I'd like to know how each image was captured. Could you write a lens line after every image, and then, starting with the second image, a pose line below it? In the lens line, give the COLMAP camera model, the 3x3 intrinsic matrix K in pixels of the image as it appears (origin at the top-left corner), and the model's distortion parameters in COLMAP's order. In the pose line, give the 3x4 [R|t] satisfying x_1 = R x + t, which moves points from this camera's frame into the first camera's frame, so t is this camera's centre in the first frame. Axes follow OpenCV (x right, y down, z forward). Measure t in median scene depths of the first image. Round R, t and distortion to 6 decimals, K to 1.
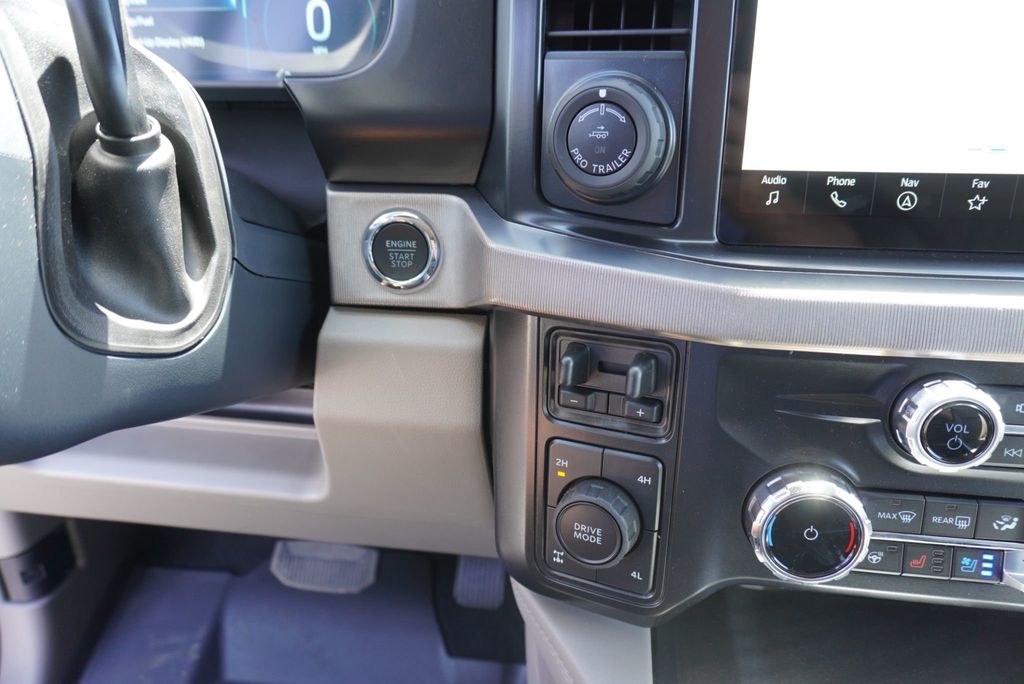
lens RADIAL K [[754.3, 0, 512.0], [0, 754.3, 342.0], [0, 0, 1]] dist [-0.061043, 0.000735]
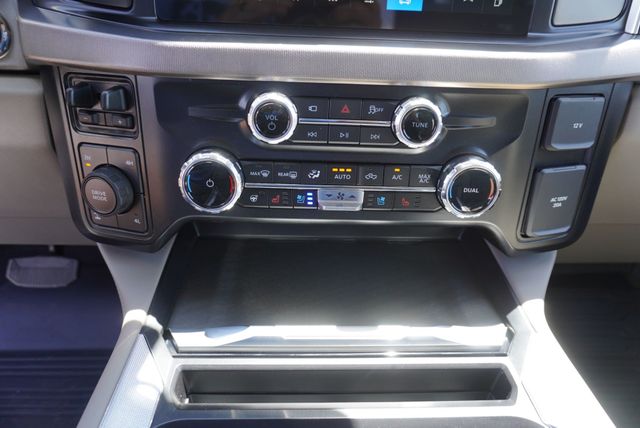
lens RADIAL K [[462.9, 0, 320.0], [0, 462.9, 214.0], [0, 0, 1]] dist [-0.008966, 0.000253]
pose [[0.977963, -0.046472, 0.203543, 0.418974], [0.018183, 0.990167, 0.138705, 0.174563], [-0.207987, -0.131947, 0.969191, -0.161489]]
